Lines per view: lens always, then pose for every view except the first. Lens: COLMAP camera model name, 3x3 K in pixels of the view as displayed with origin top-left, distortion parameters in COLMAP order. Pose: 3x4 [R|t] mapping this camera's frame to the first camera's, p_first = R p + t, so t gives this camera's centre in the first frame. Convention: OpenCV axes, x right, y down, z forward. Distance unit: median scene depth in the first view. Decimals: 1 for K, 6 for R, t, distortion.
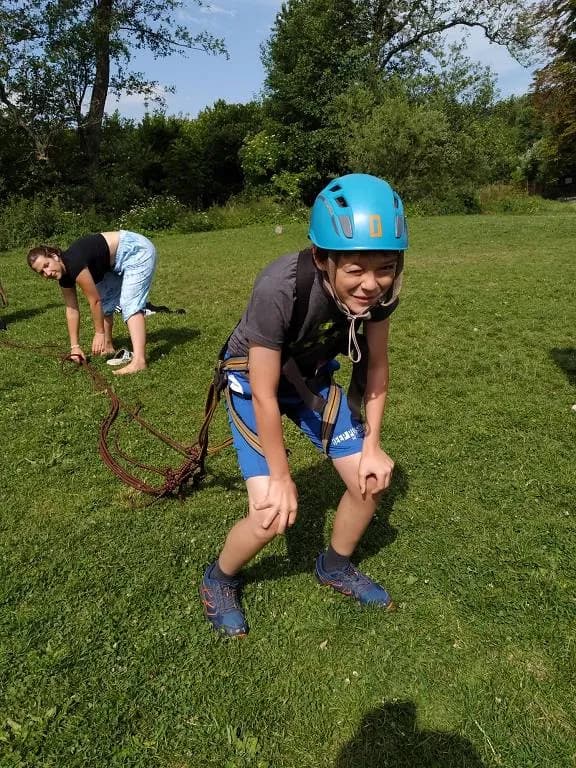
lens RADIAL K [[612.9, 0, 288.0], [0, 612.9, 384.0], [0, 0, 1]] dist [0.059820, -0.061346]
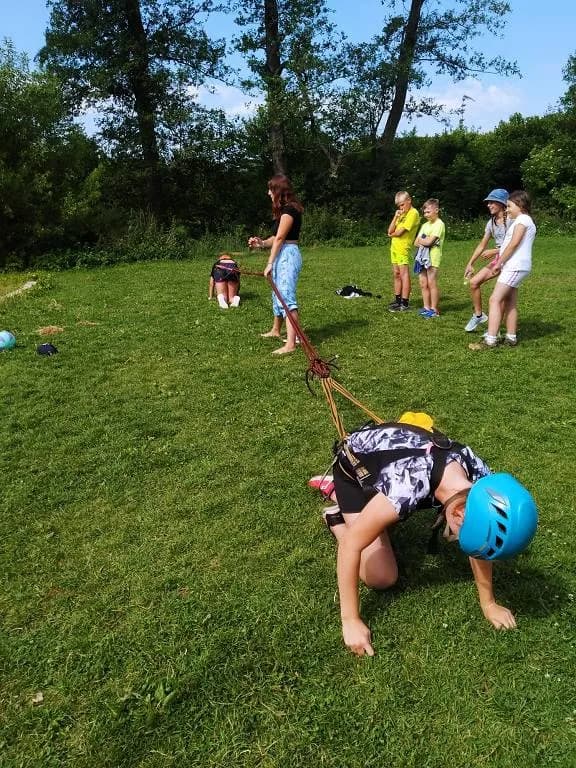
lens RADIAL K [[612.9, 0, 288.0], [0, 612.9, 384.0], [0, 0, 1]] dist [0.059820, -0.061346]
pose [[0.895073, 0.152901, -0.418886, 0.076373], [-0.156775, 0.987308, 0.025389, 0.022245], [0.417452, 0.042946, 0.907684, -0.103473]]
